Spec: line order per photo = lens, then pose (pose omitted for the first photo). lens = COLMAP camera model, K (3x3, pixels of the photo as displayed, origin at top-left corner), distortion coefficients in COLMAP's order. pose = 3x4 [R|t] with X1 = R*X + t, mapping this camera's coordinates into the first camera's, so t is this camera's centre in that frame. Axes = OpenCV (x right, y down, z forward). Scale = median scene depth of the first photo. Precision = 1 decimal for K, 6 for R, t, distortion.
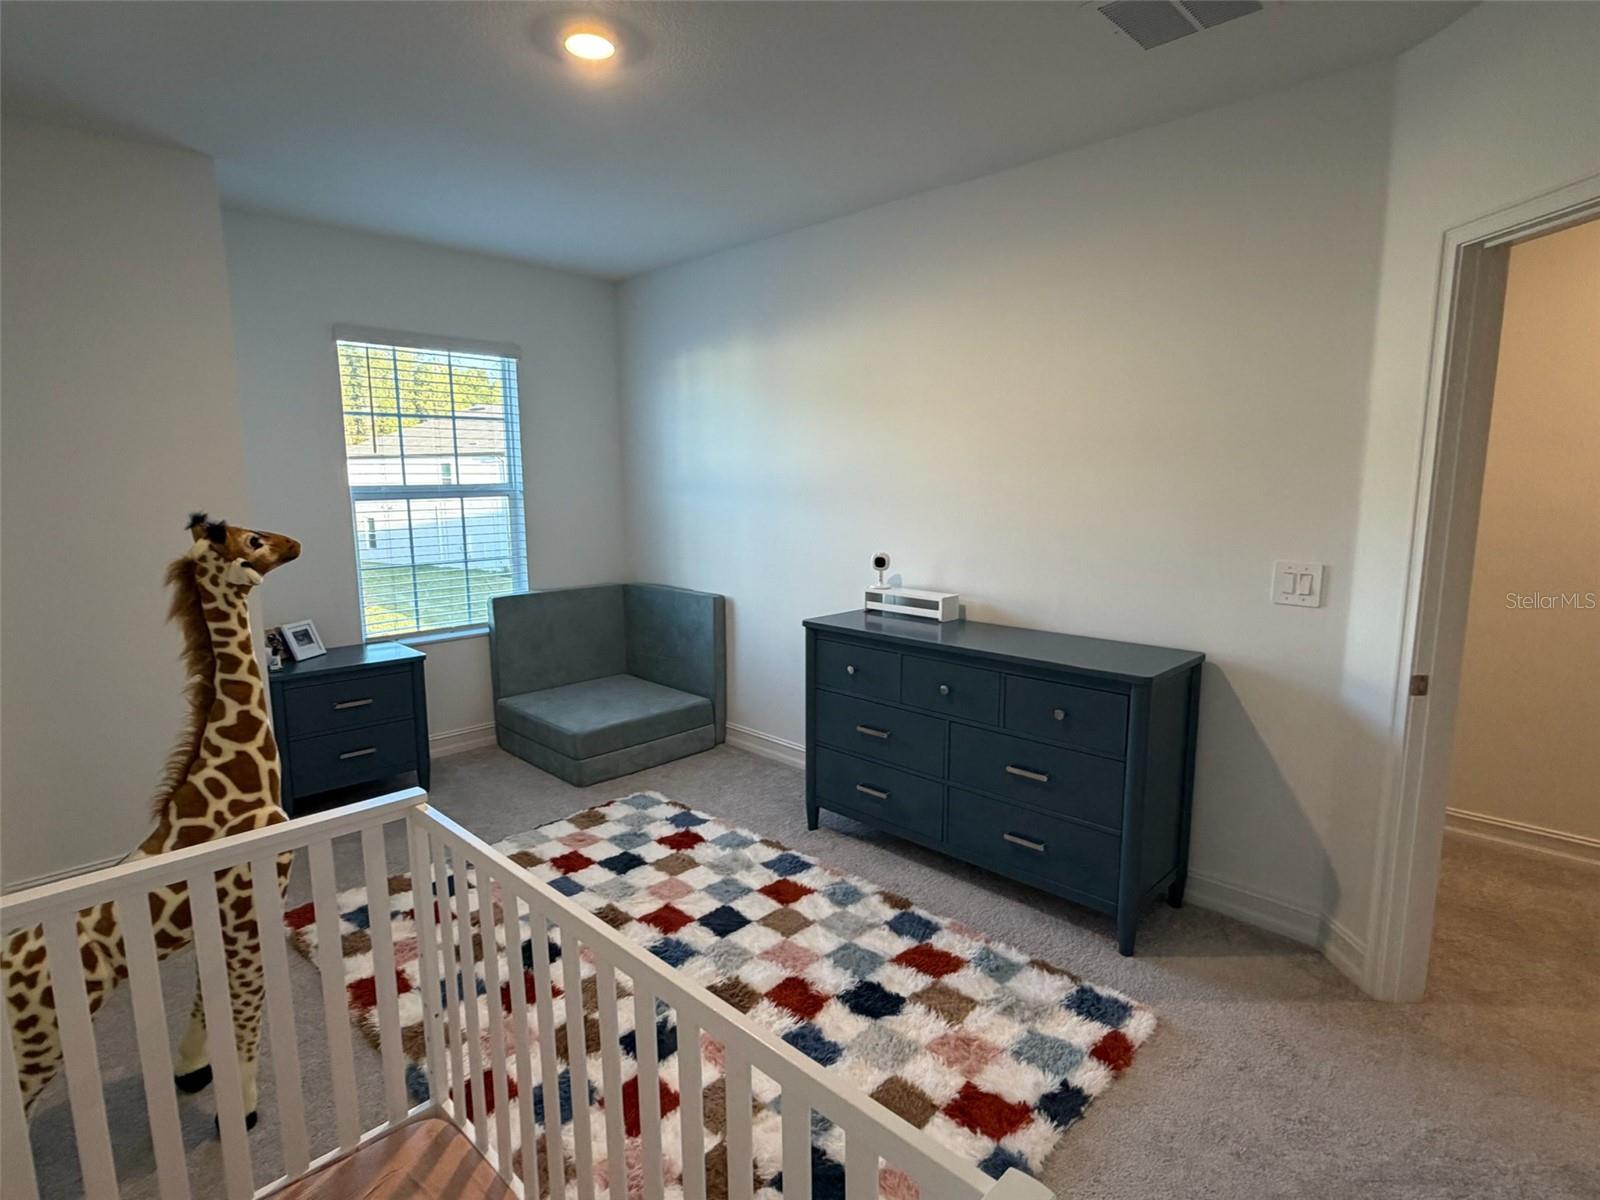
lens RADIAL K [[824.5, 0, 800.0], [0, 824.5, 600.0], [0, 0, 1]] dist [0.001555, 0.000052]
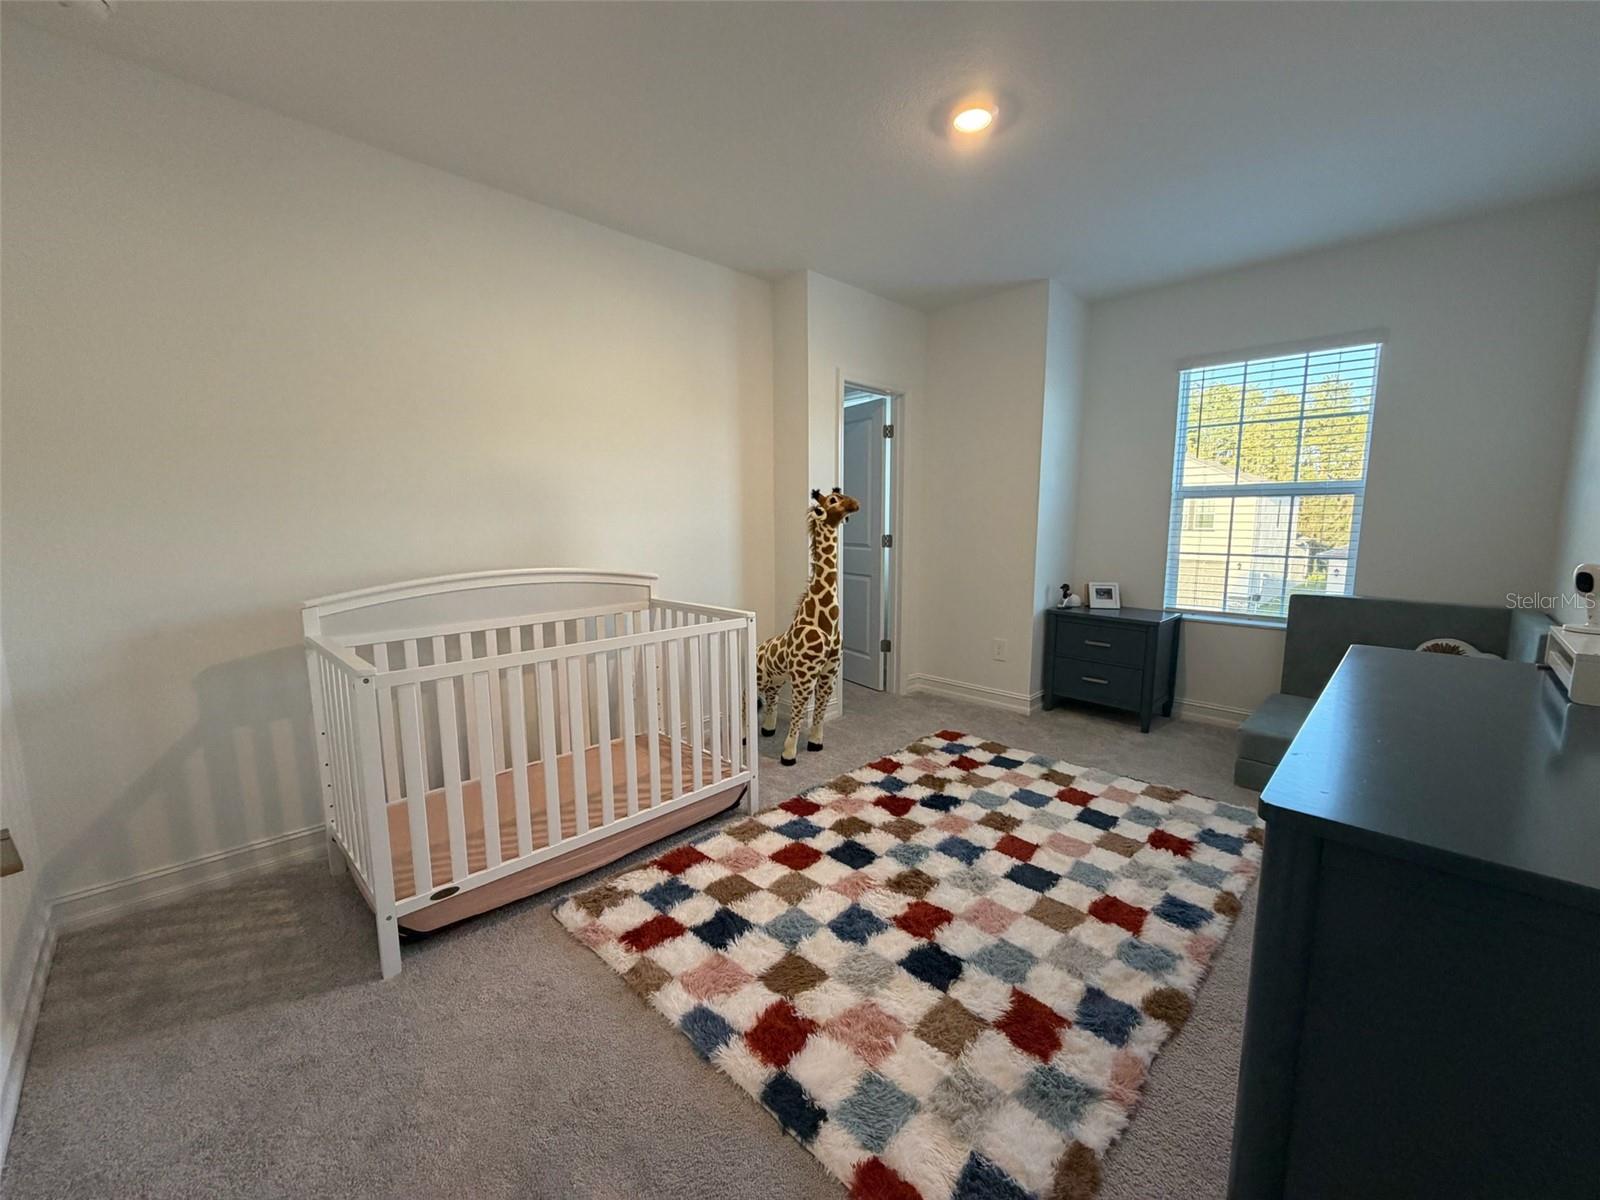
lens RADIAL K [[632.2, 0, 800.0], [0, 632.2, 600.0], [0, 0, 1]] dist [0.010958, -0.000003]
pose [[0.014977, 0.139770, -0.990071, 0.565302], [-0.148674, 0.979486, 0.136026, -0.017020], [0.988773, 0.145161, 0.035450, 0.548669]]
